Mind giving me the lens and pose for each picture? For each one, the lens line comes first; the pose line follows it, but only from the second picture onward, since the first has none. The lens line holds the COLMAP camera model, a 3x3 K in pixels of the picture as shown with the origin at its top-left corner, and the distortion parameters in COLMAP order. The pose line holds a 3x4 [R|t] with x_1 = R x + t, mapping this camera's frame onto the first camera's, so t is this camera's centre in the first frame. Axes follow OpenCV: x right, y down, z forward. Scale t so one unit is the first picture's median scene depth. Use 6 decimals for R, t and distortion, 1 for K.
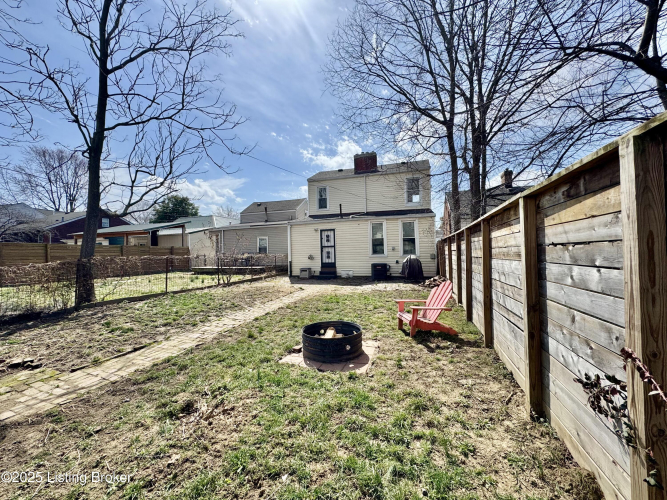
lens RADIAL K [[265.7, 0, 336.6], [0, 265.7, 248.8], [0, 0, 1]] dist [0.001765, -0.000149]
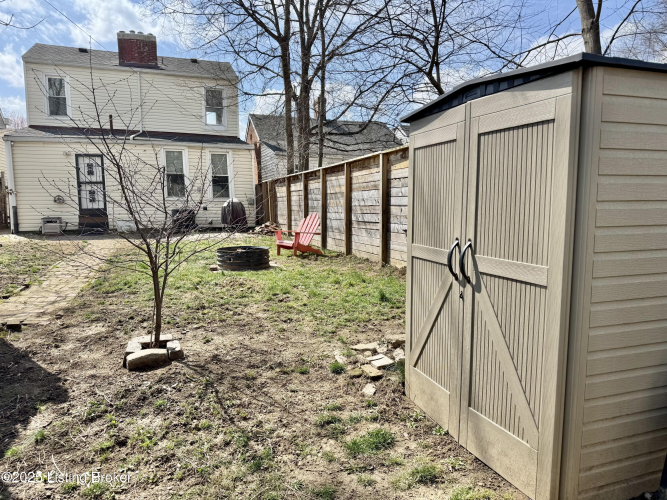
lens RADIAL K [[486.0, 0, 338.2], [0, 486.0, 254.8], [0, 0, 1]] dist [0.009173, -0.012201]
pose [[0.792435, -0.046868, 0.608153, -0.281913], [-0.022035, 0.994193, 0.105330, 0.027178], [-0.609558, -0.096868, 0.786801, -0.268307]]
